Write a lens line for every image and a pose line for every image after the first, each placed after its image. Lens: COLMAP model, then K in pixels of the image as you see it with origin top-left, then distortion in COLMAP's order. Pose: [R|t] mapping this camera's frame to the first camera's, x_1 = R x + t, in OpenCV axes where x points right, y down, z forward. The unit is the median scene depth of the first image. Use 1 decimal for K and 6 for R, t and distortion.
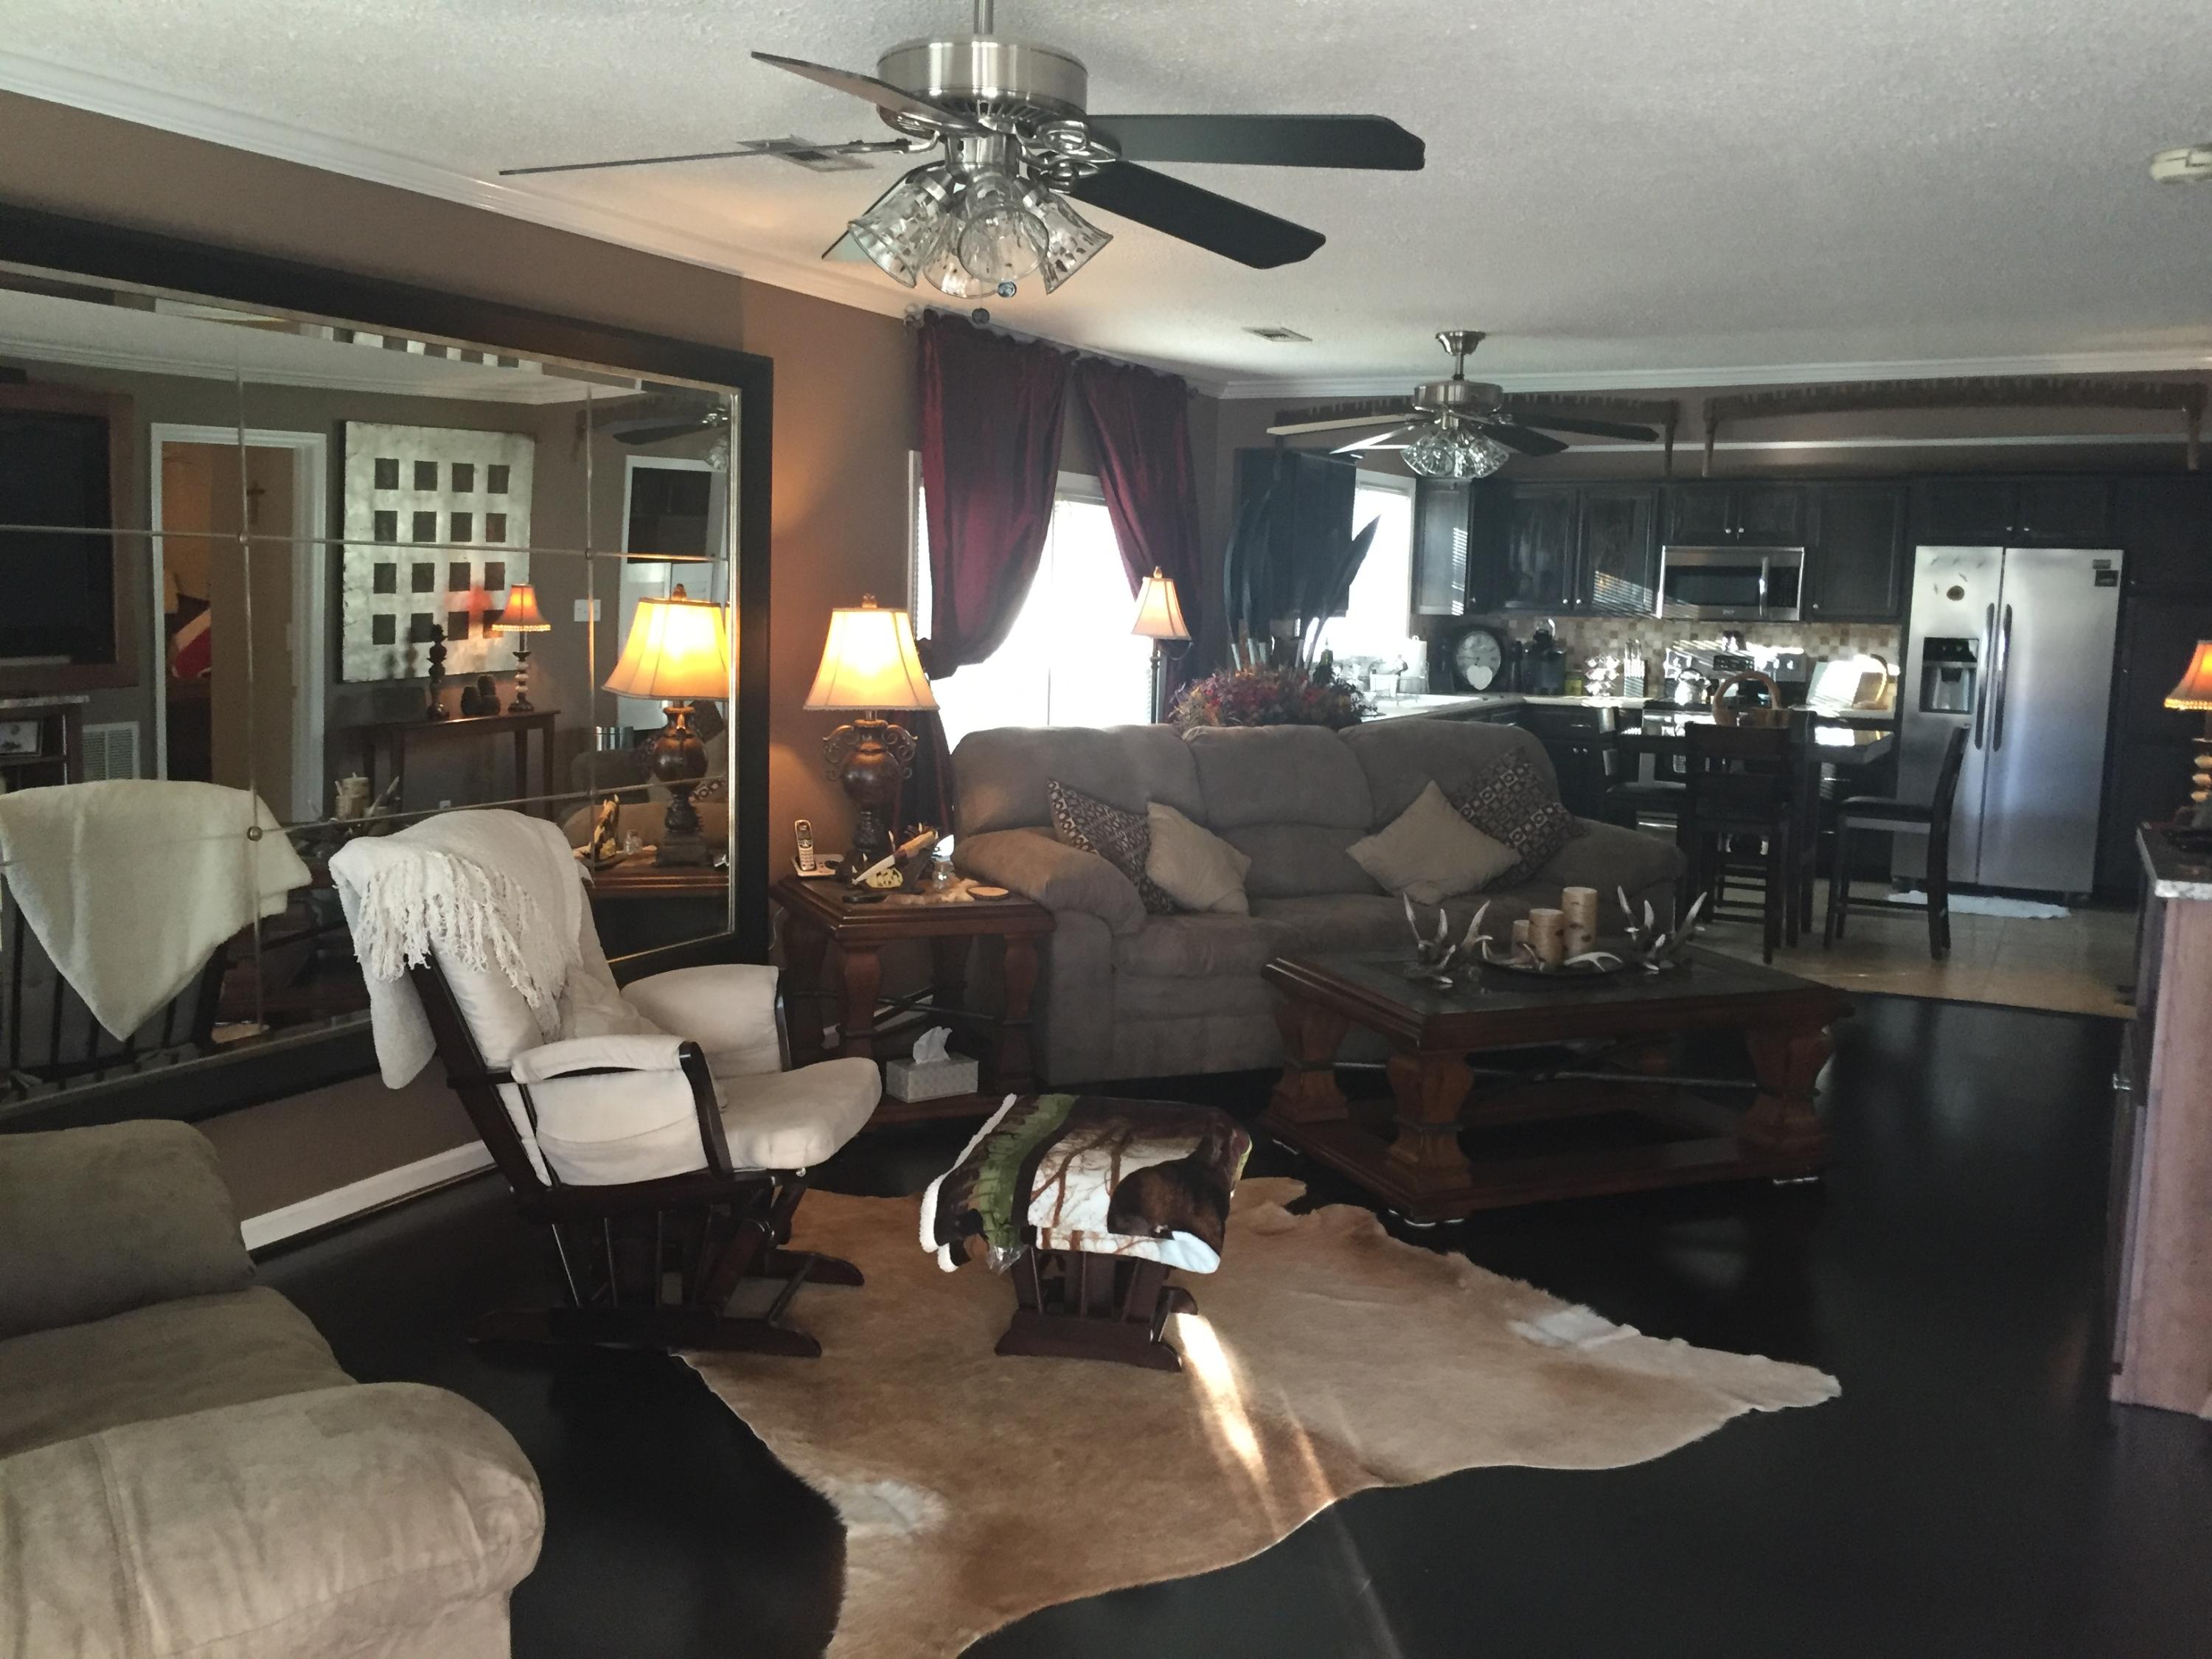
lens RADIAL K [[1870.7, 0, 1106.0], [0, 1870.7, 829.5], [0, 0, 1]] dist [0.116270, -0.133629]
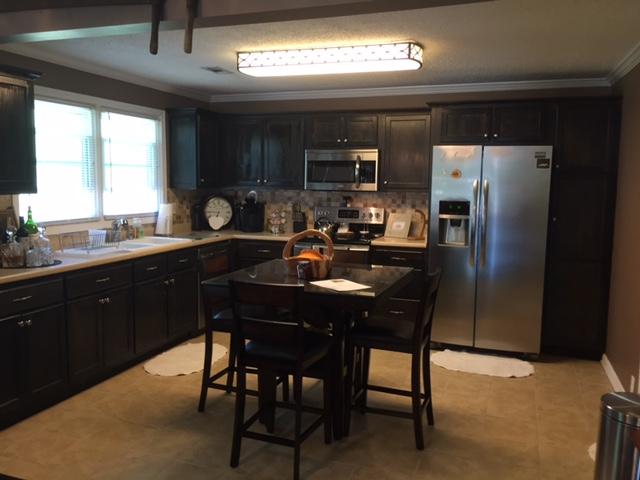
lens RADIAL K [[541.3, 0, 320.0], [0, 541.3, 240.0], [0, 0, 1]] dist [0.116270, -0.133629]
pose [[0.997387, -0.026005, 0.067406, 0.284897], [0.026261, 0.999651, -0.002919, -0.066160], [-0.067307, 0.004682, 0.997721, 0.517920]]
